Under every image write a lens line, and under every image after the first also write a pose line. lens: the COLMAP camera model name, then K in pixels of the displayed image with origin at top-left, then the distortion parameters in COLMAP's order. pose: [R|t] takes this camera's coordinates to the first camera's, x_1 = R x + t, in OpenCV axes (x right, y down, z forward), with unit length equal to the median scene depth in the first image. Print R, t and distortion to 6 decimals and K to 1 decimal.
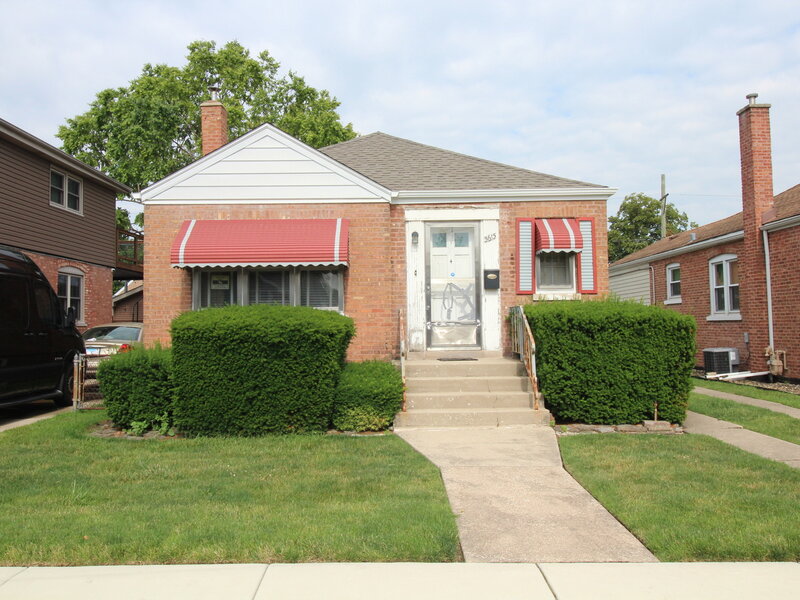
lens RADIAL K [[719.9, 0, 400.0], [0, 719.9, 300.0], [0, 0, 1]] dist [0.003417, 0.001463]
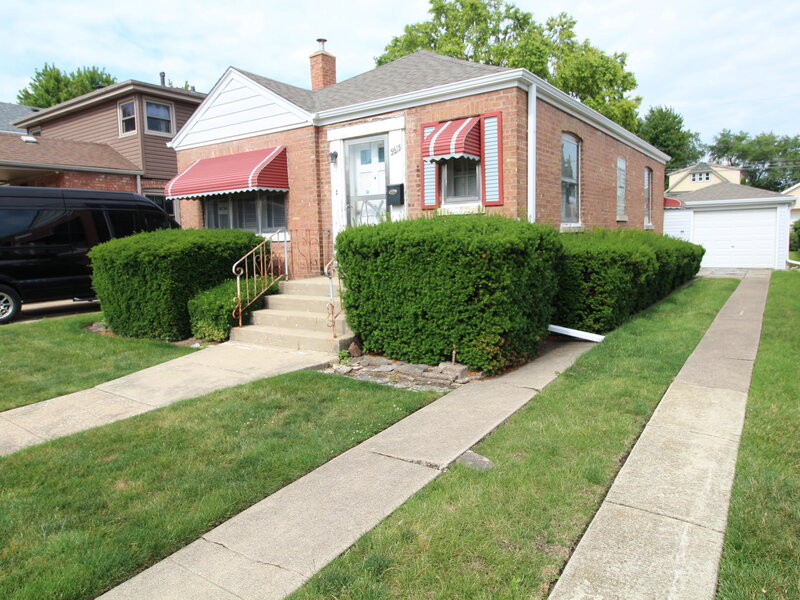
lens RADIAL K [[545.1, 0, 395.5], [0, 545.1, 300.3], [0, 0, 1]] dist [0.002131, -0.002934]
pose [[0.809403, 0.059491, -0.584233, 0.552503], [0.038844, 0.987253, 0.154345, -0.002147], [0.585968, -0.147621, 0.796775, 0.402029]]
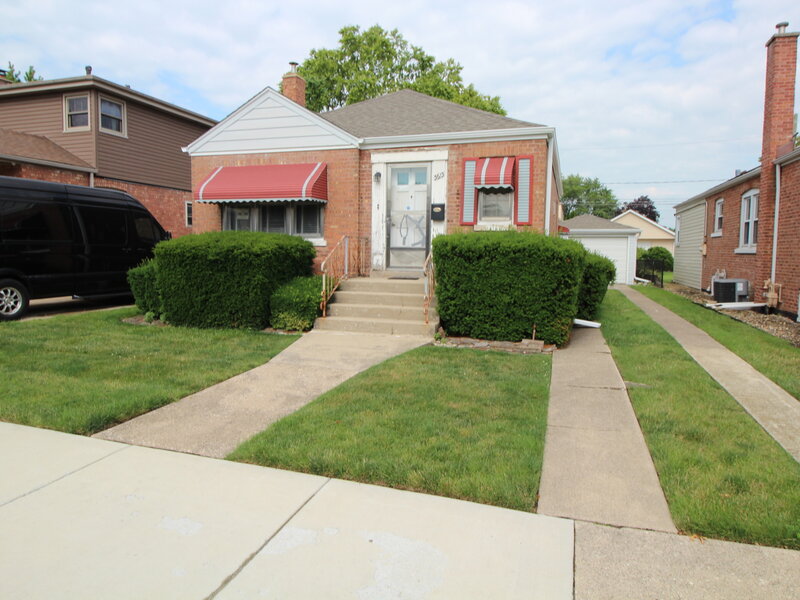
lens RADIAL K [[545.1, 0, 395.5], [0, 545.1, 300.3], [0, 0, 1]] dist [0.002131, -0.002934]
pose [[0.945991, 0.054008, -0.319662, 0.351613], [-0.012645, 0.991423, 0.130081, -0.000691], [0.323946, -0.119013, 0.938560, 0.122563]]
